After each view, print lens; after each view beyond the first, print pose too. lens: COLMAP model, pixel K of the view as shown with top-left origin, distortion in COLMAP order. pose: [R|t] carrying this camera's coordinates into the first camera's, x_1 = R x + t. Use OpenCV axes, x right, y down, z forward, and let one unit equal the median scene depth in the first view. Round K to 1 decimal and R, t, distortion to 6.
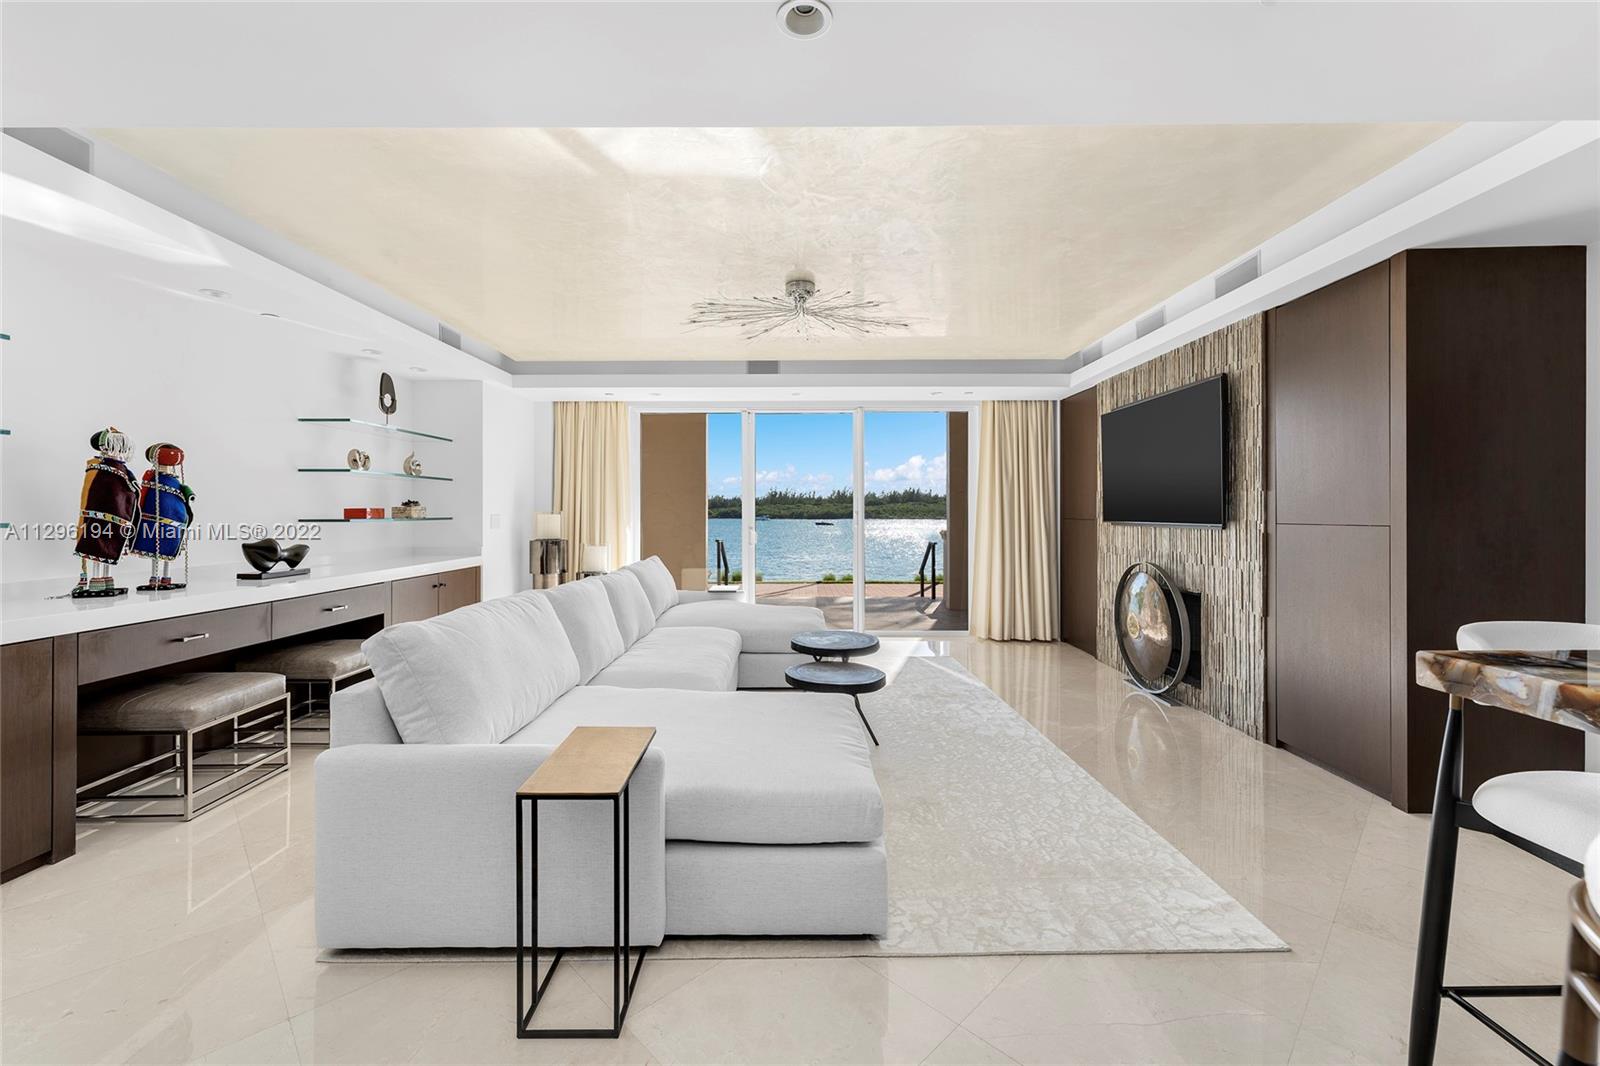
lens RADIAL K [[672.4, 0, 802.4], [0, 672.4, 513.7], [0, 0, 1]] dist [0.000779, 0.000061]
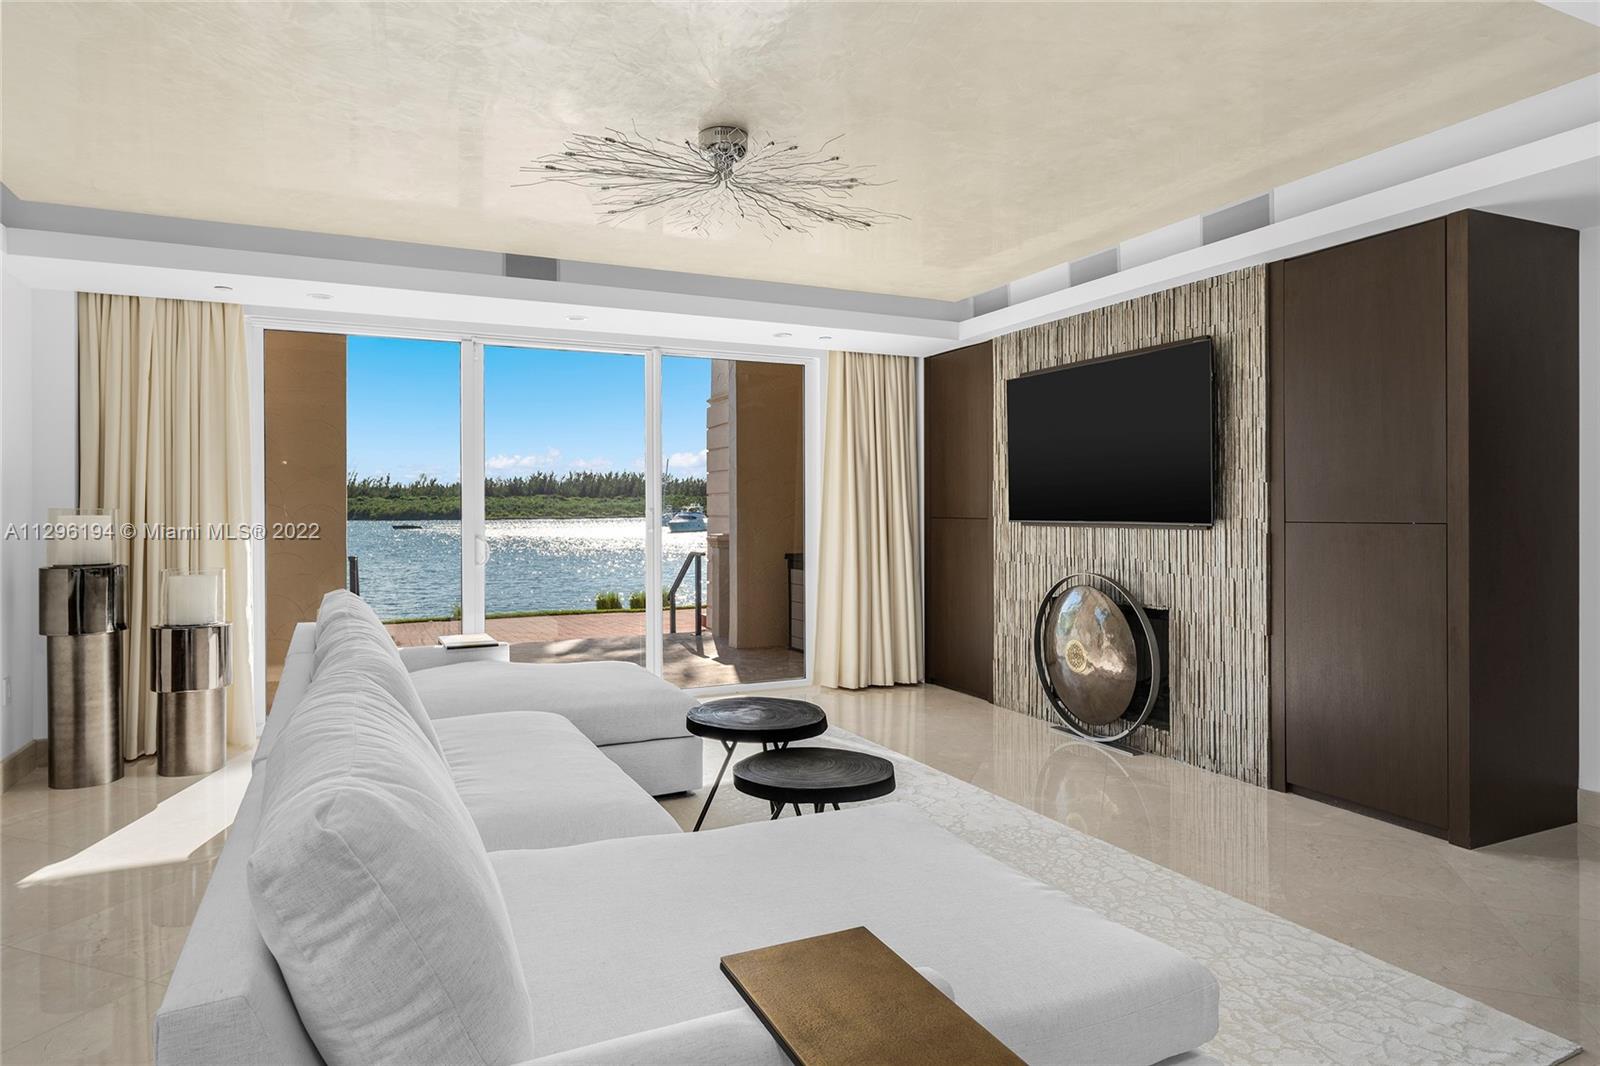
lens RADIAL K [[946.1, 0, 802.2], [0, 946.1, 510.4], [0, 0, 1]] dist [-0.000339, 0.000673]
pose [[0.898607, -0.002858, 0.438745, -0.265470], [0.003080, 0.999995, 0.000205, -0.001033], [-0.438744, 0.001167, 0.898612, 0.168575]]
